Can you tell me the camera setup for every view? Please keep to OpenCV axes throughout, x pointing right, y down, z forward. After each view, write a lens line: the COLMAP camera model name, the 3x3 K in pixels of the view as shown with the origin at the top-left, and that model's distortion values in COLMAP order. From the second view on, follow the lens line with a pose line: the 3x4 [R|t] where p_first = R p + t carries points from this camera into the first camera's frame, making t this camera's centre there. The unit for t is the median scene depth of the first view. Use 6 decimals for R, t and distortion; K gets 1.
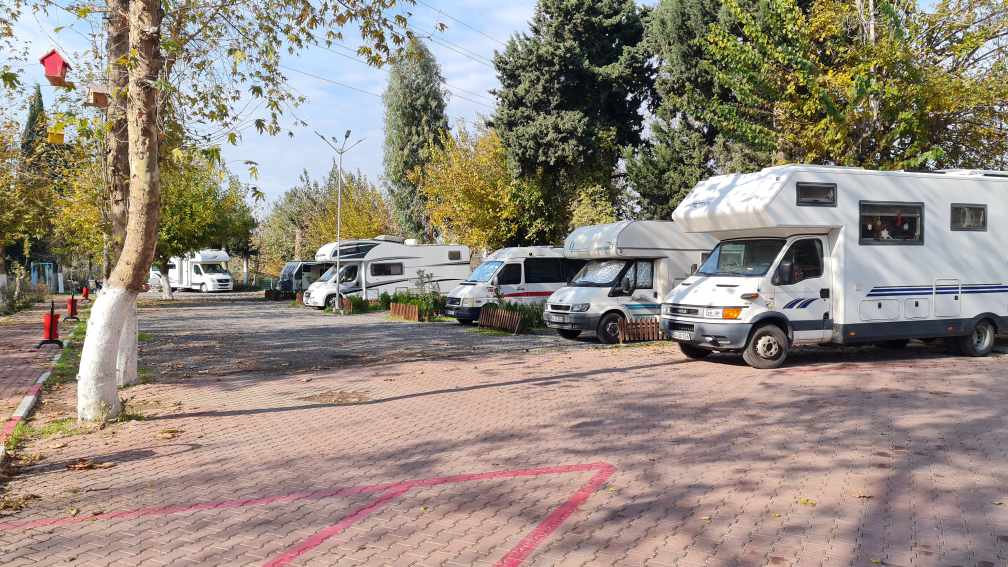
lens RADIAL K [[752.8, 0, 504.0], [0, 752.8, 283.5], [0, 0, 1]] dist [0.073777, -0.082855]
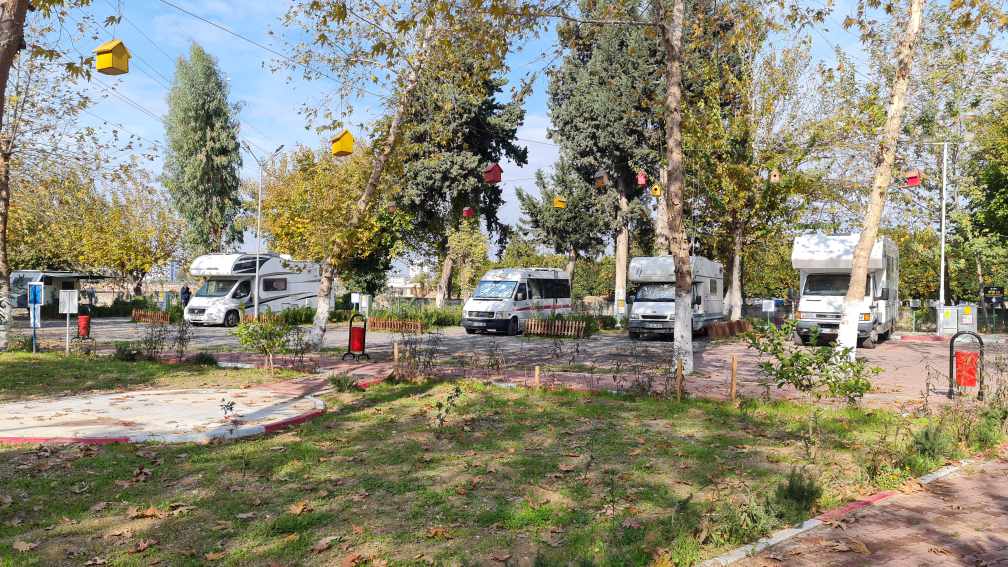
lens RADIAL K [[752.8, 0, 504.0], [0, 752.8, 283.5], [0, 0, 1]] dist [0.073777, -0.082855]
pose [[0.783197, 0.015820, 0.621572, -0.573196], [-0.002738, 0.999754, -0.021995, 0.000596], [-0.621767, 0.015525, 0.783048, 0.051658]]
